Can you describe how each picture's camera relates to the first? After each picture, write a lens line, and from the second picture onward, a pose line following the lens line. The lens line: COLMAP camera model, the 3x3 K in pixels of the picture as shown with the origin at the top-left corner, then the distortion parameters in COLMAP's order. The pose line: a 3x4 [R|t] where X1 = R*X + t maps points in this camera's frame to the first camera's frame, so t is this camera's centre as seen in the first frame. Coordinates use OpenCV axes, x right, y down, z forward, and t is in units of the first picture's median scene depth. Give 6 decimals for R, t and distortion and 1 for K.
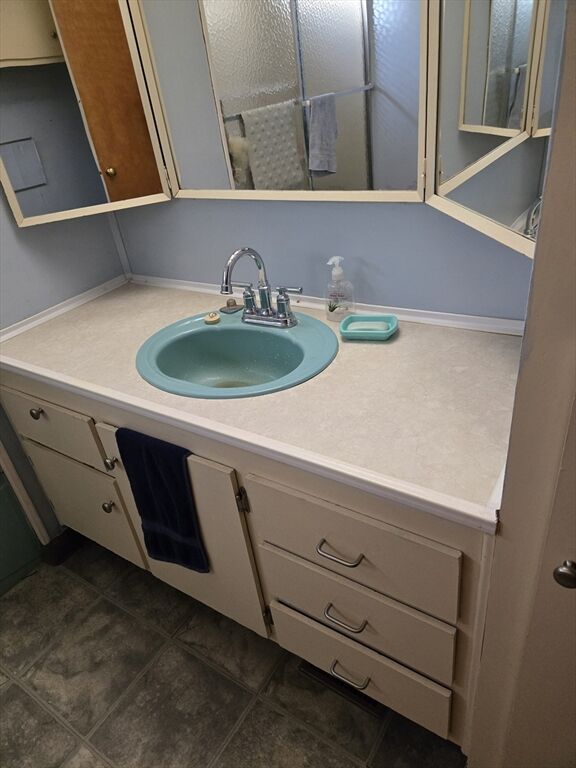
lens RADIAL K [[515.6, 0, 285.9], [0, 515.6, 390.0], [0, 0, 1]] dist [0.094461, -0.086771]
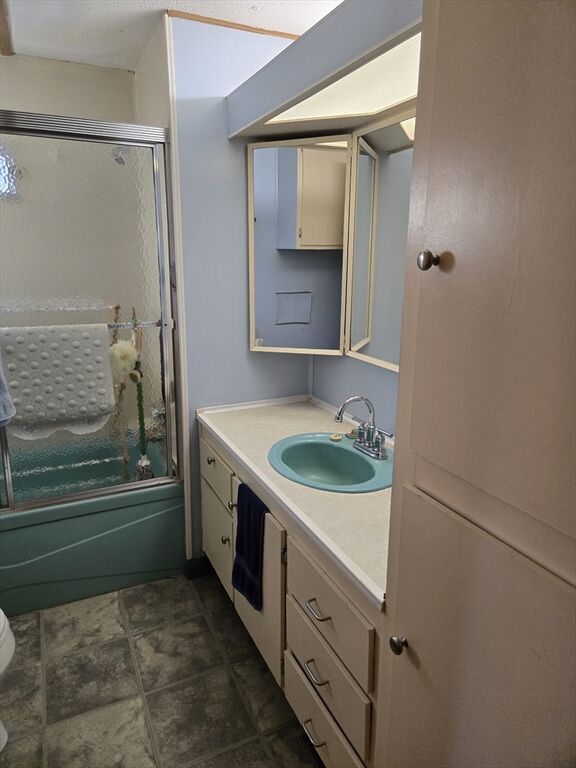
lens RADIAL K [[515.6, 0, 285.9], [0, 515.6, 390.0], [0, 0, 1]] dist [0.094461, -0.086771]
pose [[0.848970, 0.260660, -0.459681, 0.345241], [-0.370482, 0.913883, -0.166017, 0.024553], [0.376820, 0.311247, 0.872429, -0.297087]]
